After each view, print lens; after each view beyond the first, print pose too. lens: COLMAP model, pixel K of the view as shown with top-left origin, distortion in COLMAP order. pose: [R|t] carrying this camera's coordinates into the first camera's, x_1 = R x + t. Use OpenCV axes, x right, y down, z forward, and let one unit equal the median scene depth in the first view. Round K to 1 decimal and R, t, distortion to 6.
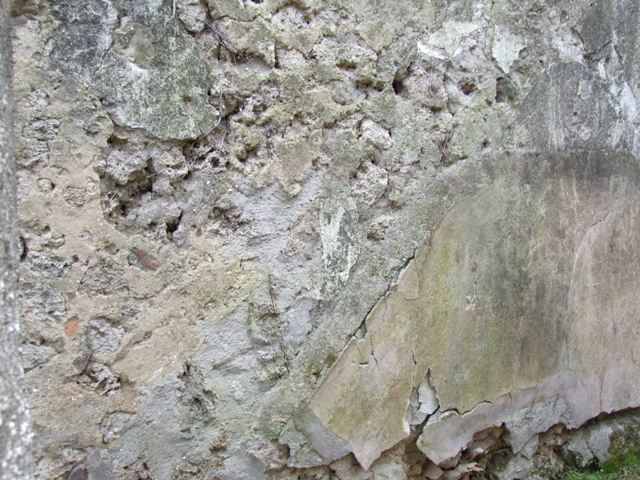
lens RADIAL K [[525.5, 0, 319.5], [0, 525.5, 241.3], [0, 0, 1]] dist [-0.057050, 0.052435]
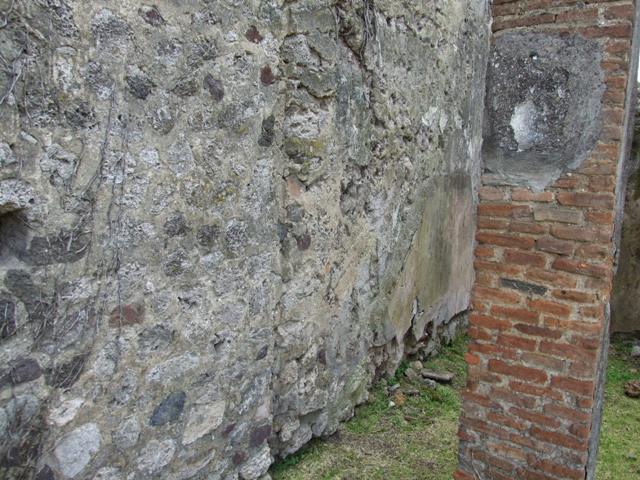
lens RADIAL K [[525.5, 0, 320.3], [0, 525.5, 237.7], [0, 0, 1]] dist [-0.057050, 0.052435]
pose [[0.835472, -0.020229, 0.549160, -1.213650], [0.011261, 0.999743, 0.019694, 0.020080], [-0.549417, -0.010269, 0.835485, -0.413672]]
